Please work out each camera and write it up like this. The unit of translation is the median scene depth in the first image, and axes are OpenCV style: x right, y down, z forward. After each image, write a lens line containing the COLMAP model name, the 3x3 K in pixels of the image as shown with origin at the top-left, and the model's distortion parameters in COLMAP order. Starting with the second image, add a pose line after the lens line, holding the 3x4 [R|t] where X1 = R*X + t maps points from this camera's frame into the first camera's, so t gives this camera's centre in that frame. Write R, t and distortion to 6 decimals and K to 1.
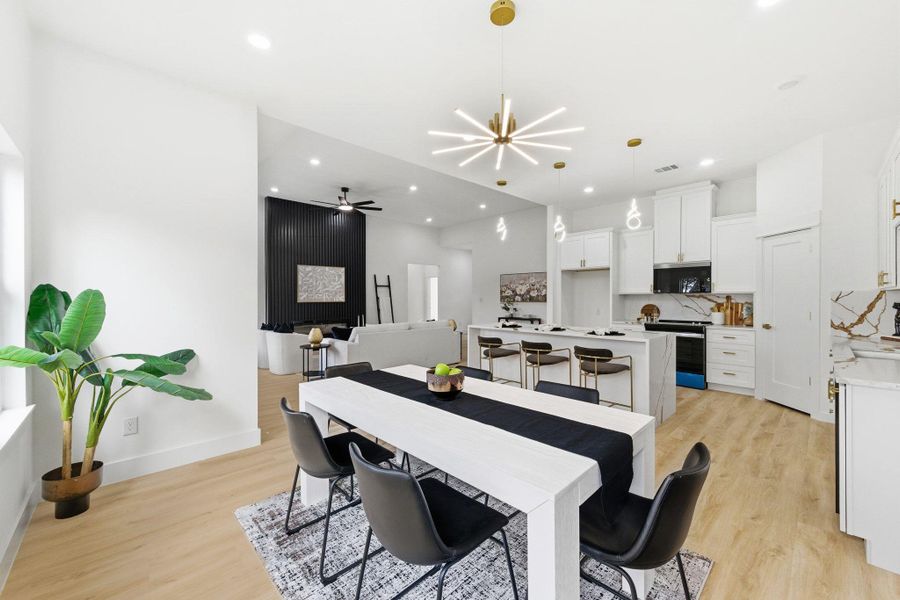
lens RADIAL K [[353.5, 0, 451.4], [0, 353.5, 298.6], [0, 0, 1]] dist [0.010902, -0.001815]
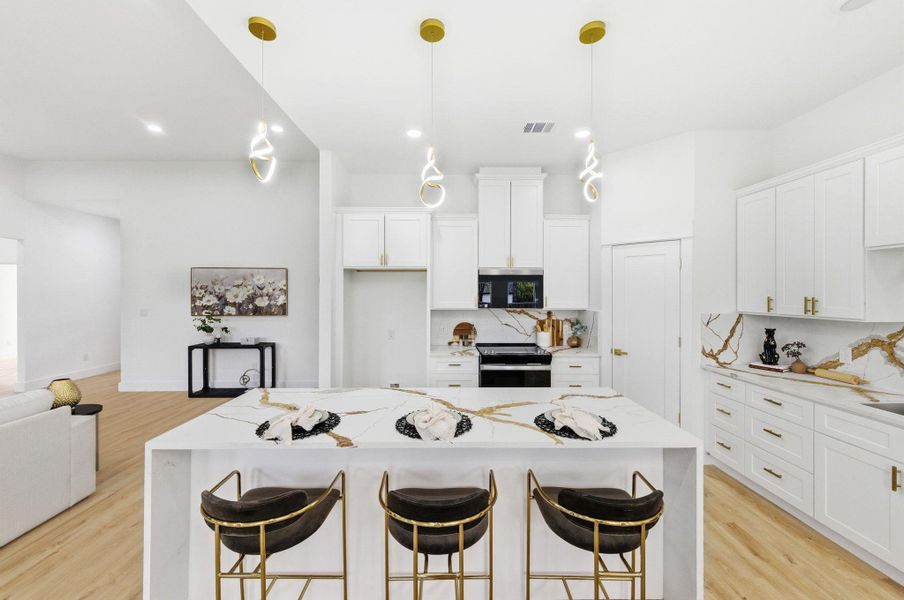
lens RADIAL K [[355.1, 0, 446.5], [0, 355.1, 294.8], [0, 0, 1]] dist [0.010902, -0.001815]
pose [[0.679169, -0.000583, 0.733982, -0.001253], [-0.000303, 0.999999, 0.001075, -0.030068], [-0.733982, -0.000953, 0.679168, 0.382368]]
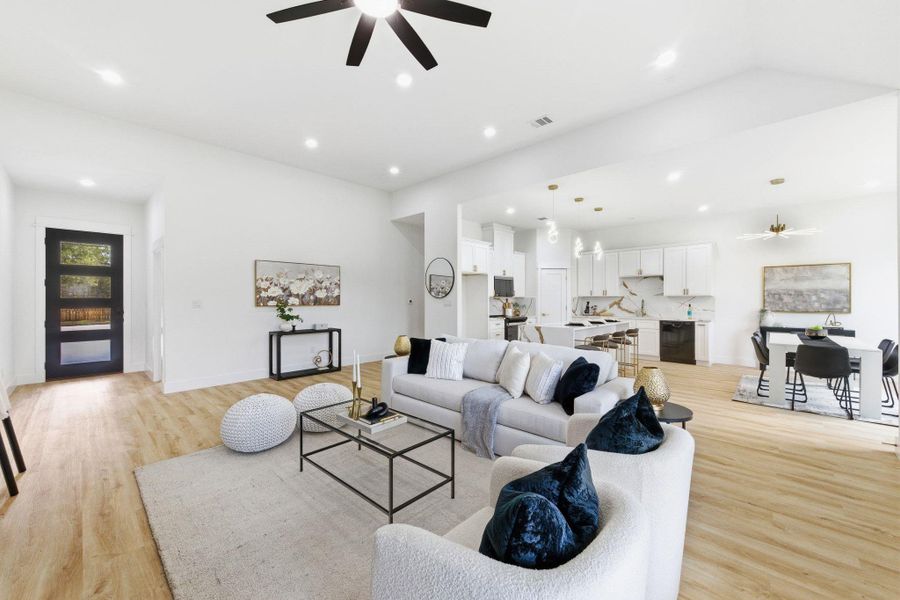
lens RADIAL K [[353.5, 0, 459.2], [0, 353.5, 300.5], [0, 0, 1]] dist [0.010902, -0.001815]
pose [[-0.064815, -0.000047, 0.997897, -0.540305], [0.004343, 0.999991, 0.000329, -0.000128], [-0.997888, 0.004355, -0.064815, 0.841333]]
